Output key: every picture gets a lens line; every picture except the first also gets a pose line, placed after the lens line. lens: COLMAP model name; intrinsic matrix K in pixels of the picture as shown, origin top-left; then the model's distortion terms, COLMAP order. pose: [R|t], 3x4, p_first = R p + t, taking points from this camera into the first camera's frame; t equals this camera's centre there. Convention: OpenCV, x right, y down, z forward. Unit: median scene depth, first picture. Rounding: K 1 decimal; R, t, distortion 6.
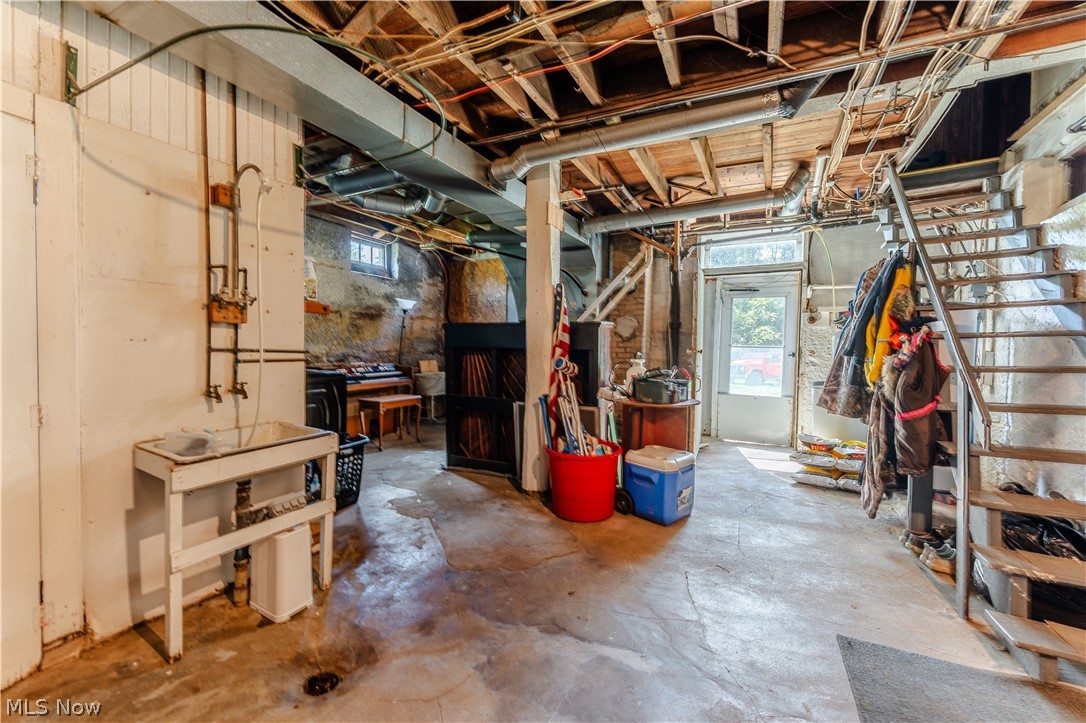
lens RADIAL K [[444.0, 0, 545.1], [0, 444.0, 354.8], [0, 0, 1]] dist [-0.000843, 0.000012]
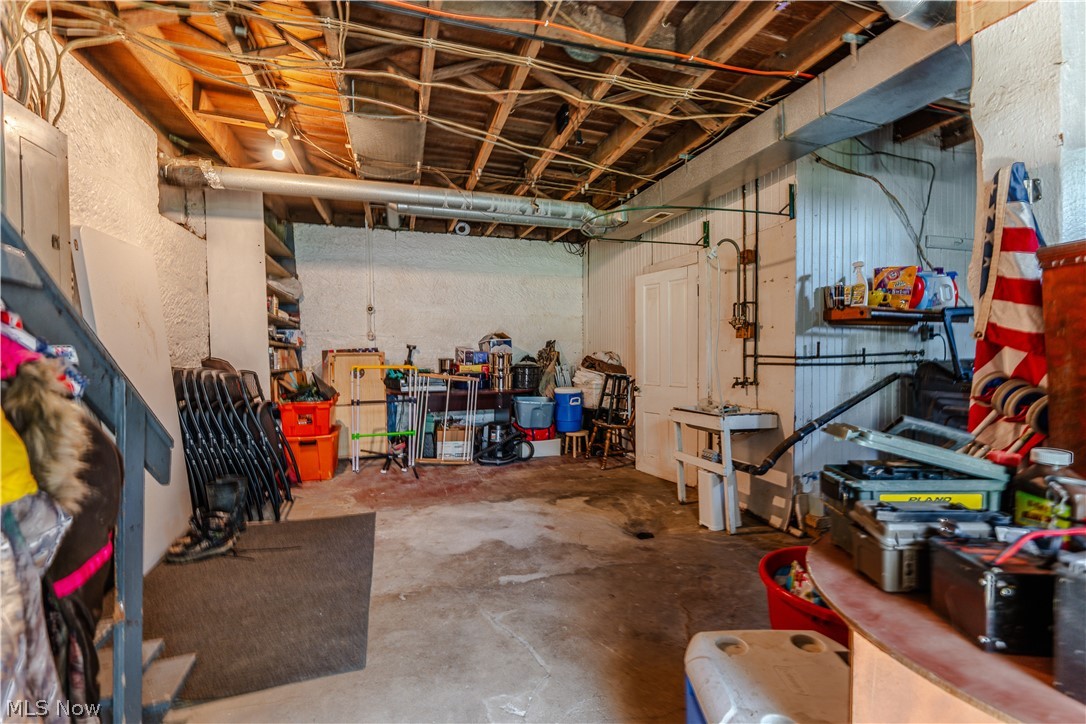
lens RADIAL K [[444.0, 0, 540.5], [0, 444.0, 363.2], [0, 0, 1]] dist [-0.000843, 0.000012]
pose [[-0.716168, -0.005774, -0.697904, 0.887712], [-0.022650, 0.999631, 0.014972, 0.008816], [0.697561, 0.026530, -0.716034, 1.625592]]
